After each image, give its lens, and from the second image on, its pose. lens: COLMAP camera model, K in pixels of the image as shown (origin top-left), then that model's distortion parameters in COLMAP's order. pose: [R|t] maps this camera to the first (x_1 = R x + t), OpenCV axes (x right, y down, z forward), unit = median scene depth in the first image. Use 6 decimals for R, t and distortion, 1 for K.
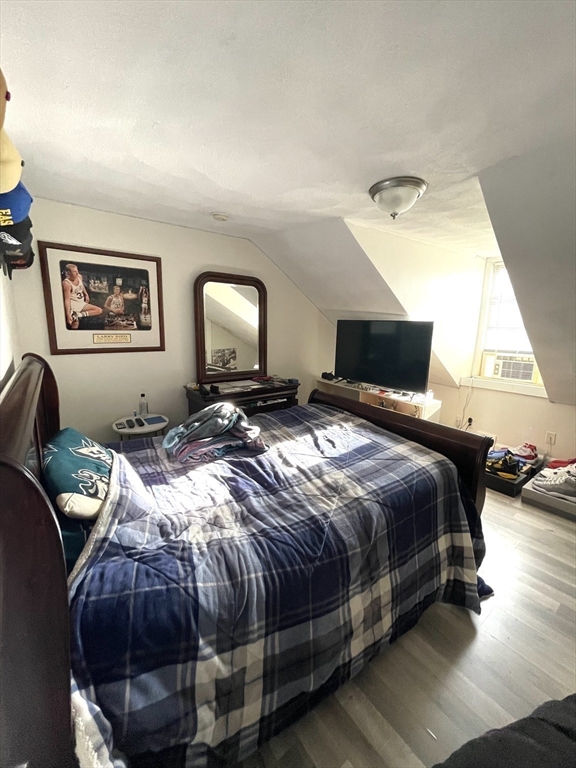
lens RADIAL K [[306.3, 0, 289.9], [0, 306.3, 381.8], [0, 0, 1]] dist [-0.003290, 0.000723]
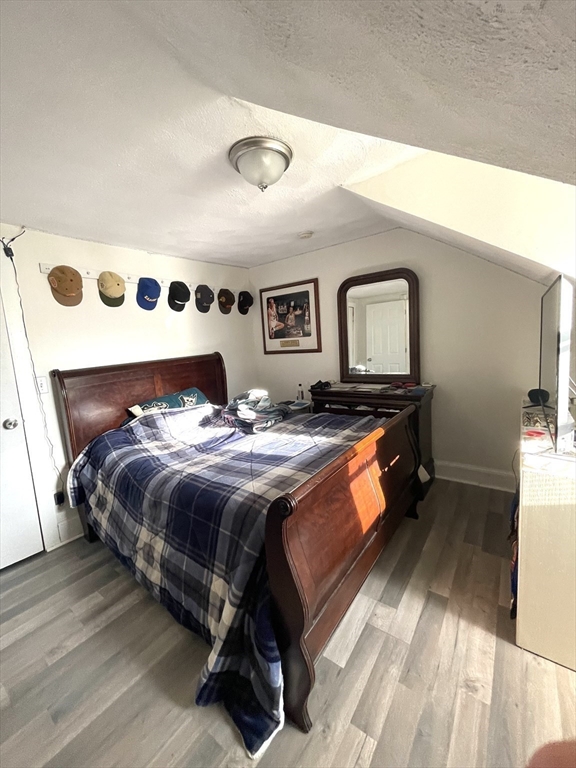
lens RADIAL K [[306.3, 0, 289.6], [0, 306.3, 385.0], [0, 0, 1]] dist [-0.003290, 0.000723]
pose [[0.290208, 0.095154, -0.952221, 0.844789], [-0.109015, 0.991854, 0.065890, -0.042943], [0.950734, 0.084684, 0.298217, 0.594155]]
